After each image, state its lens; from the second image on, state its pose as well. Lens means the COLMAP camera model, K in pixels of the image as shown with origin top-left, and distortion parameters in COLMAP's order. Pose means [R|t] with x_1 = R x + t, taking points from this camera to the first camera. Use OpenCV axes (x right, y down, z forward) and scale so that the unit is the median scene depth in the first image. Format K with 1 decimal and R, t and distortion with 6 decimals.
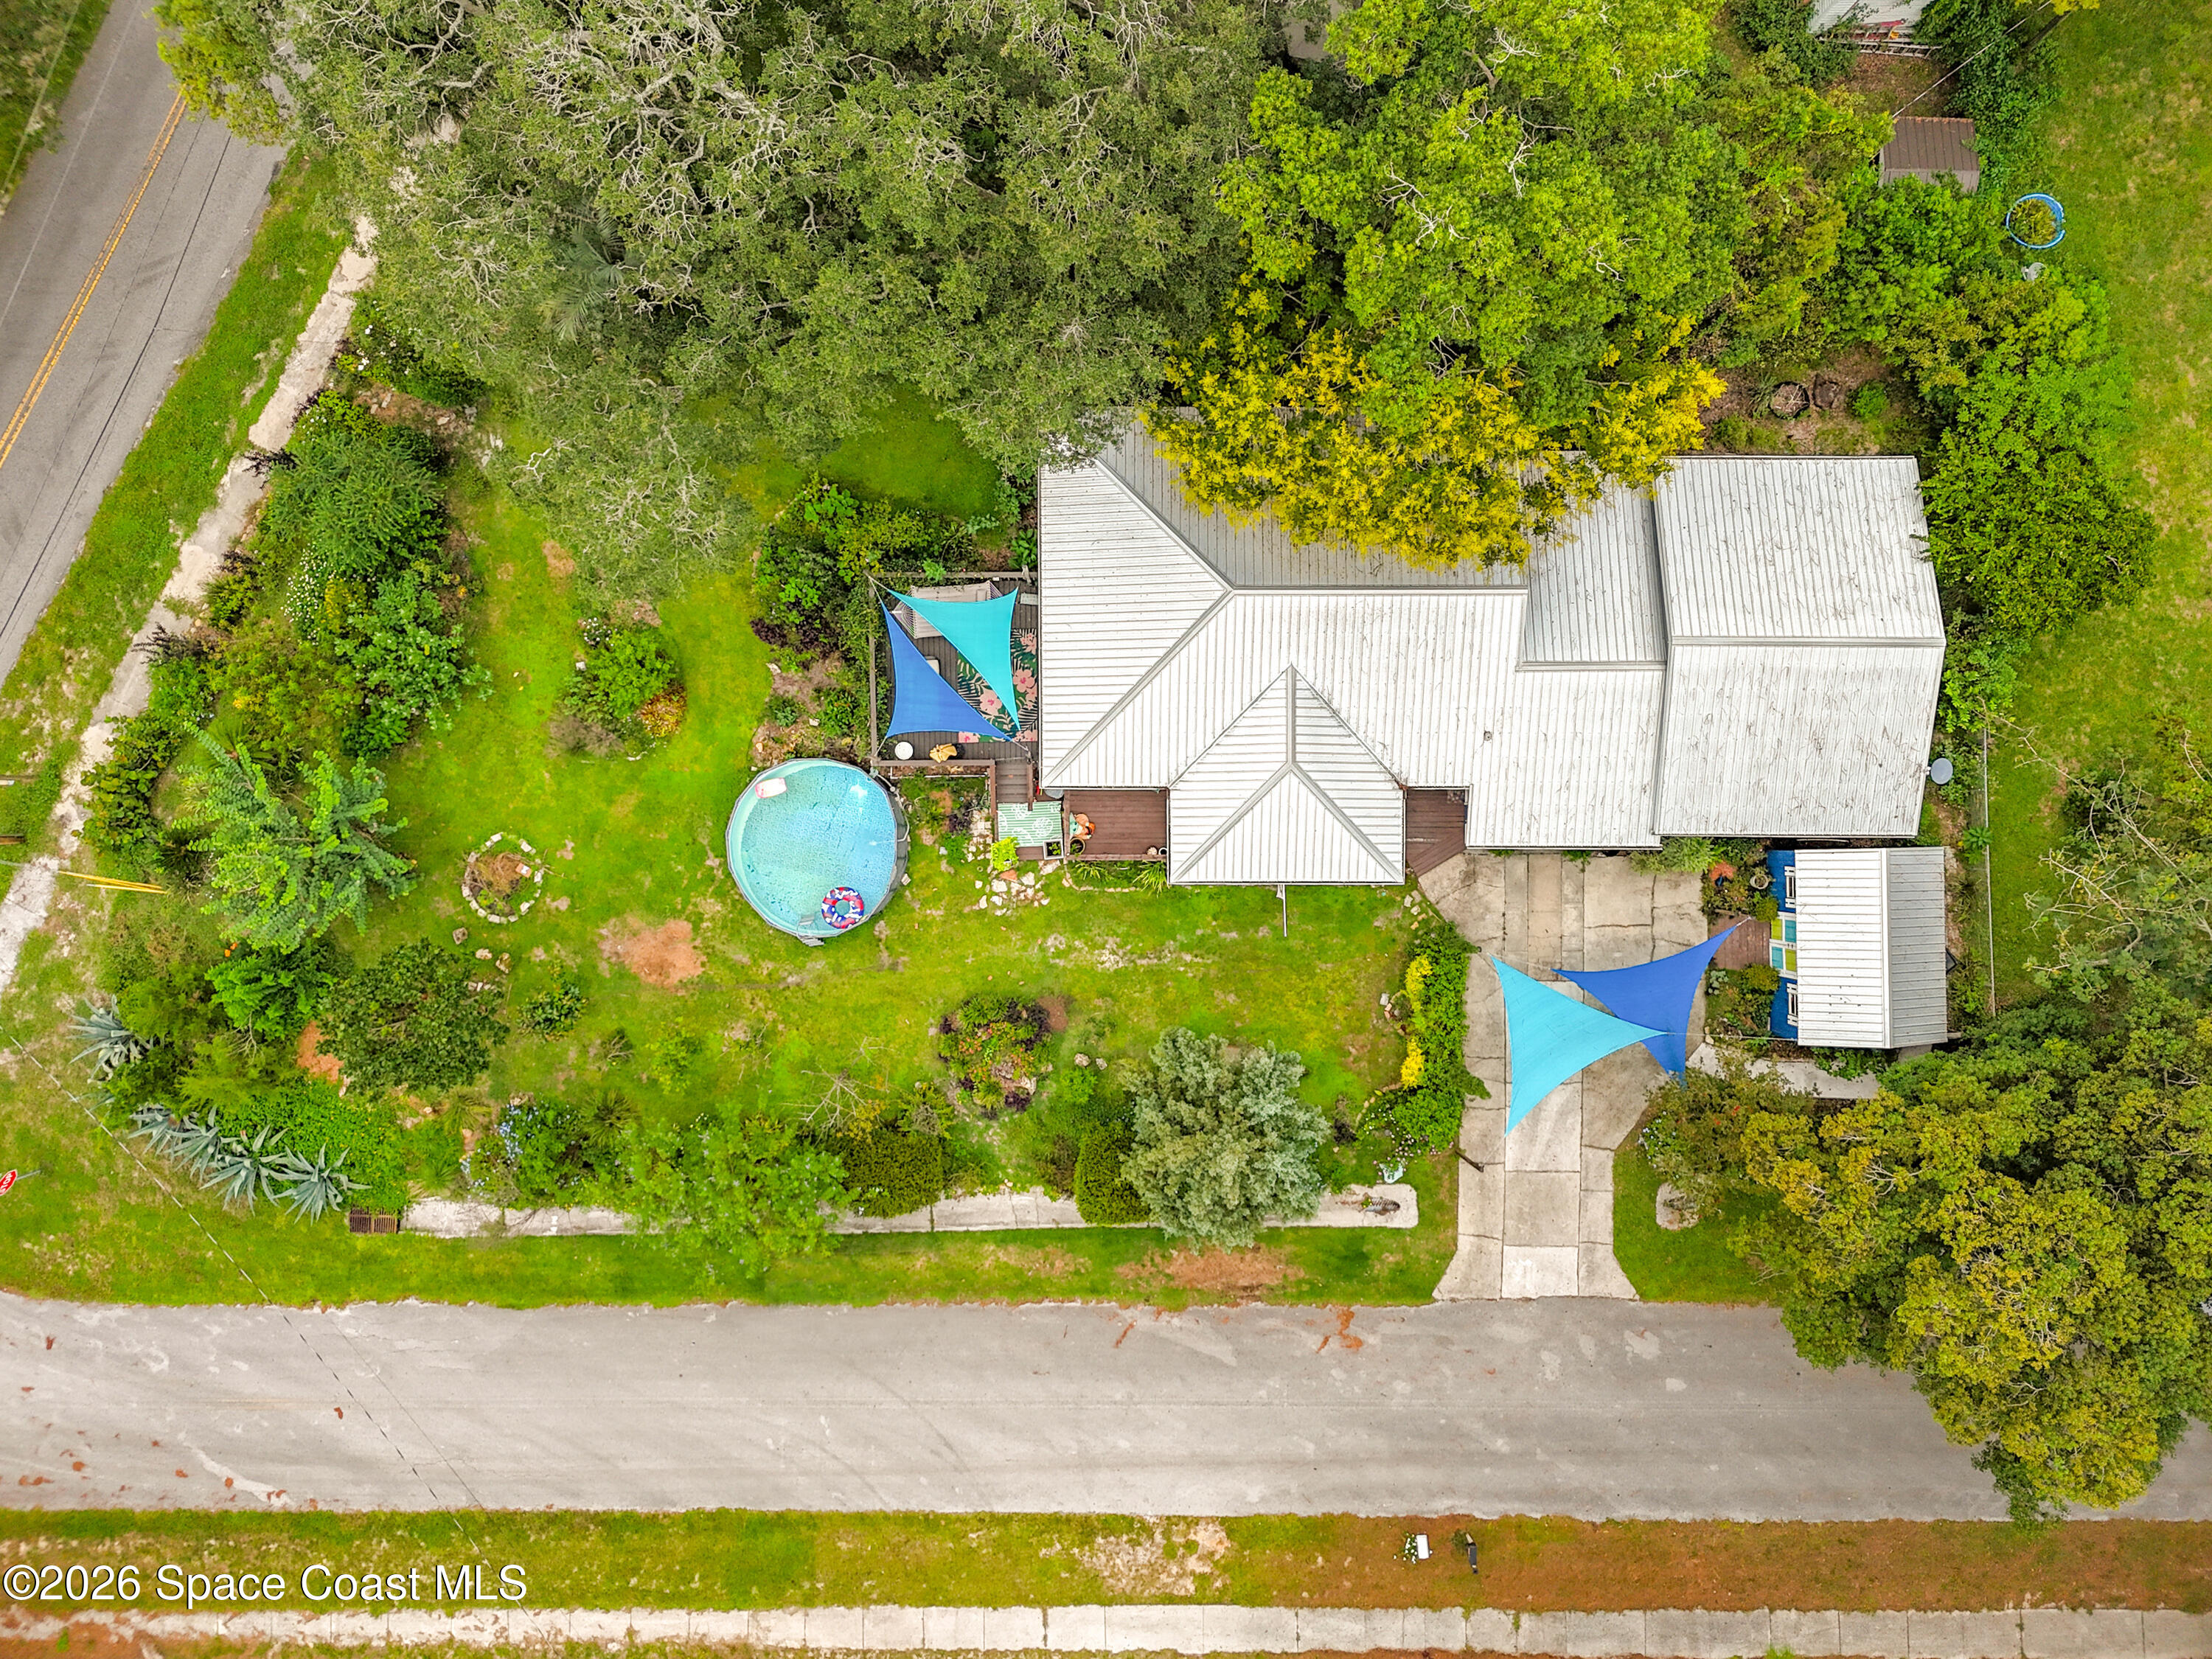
lens RADIAL K [[1635.1, 0, 1106.0], [0, 1635.1, 829.5], [0, 0, 1]] dist [0.068673, -0.057780]
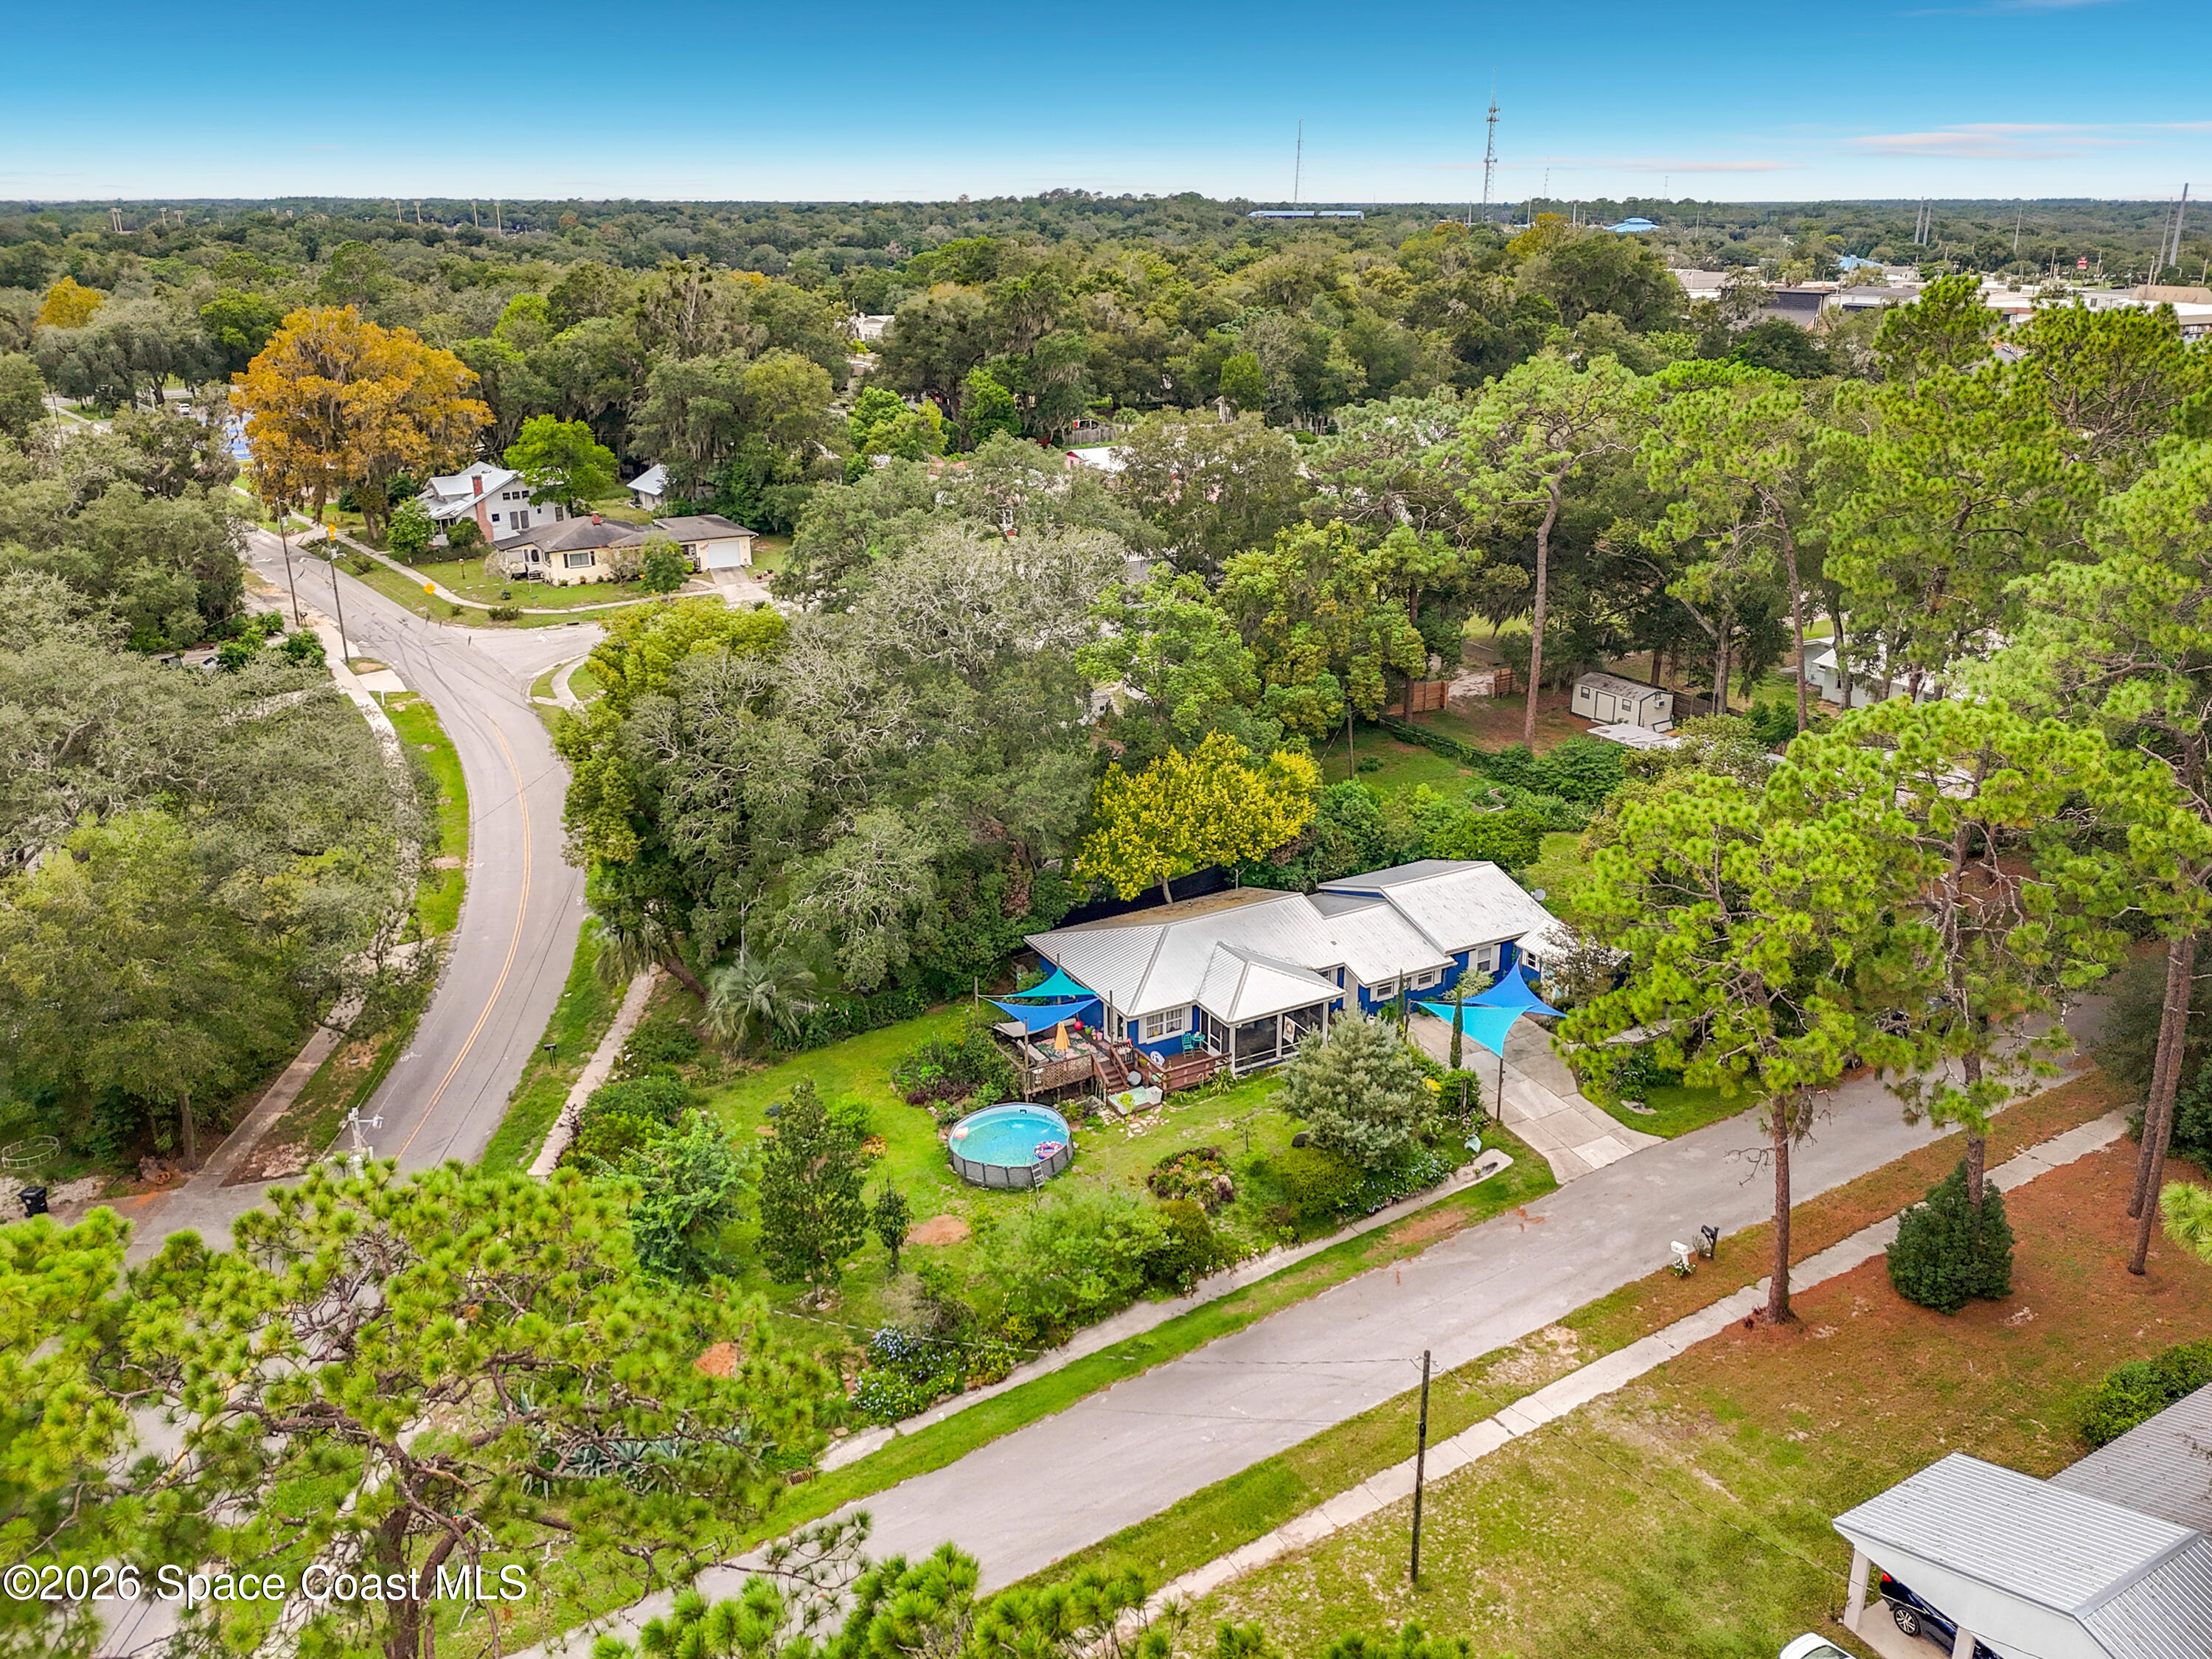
lens RADIAL K [[1711.7, 0, 1106.0], [0, 1711.7, 829.5], [0, 0, 1]] dist [0.033473, -0.072492]
pose [[0.874971, -0.185055, 0.447416, -0.716452], [0.483701, 0.293177, -0.824670, 1.194793], [0.021437, 0.937978, 0.346032, 0.222854]]
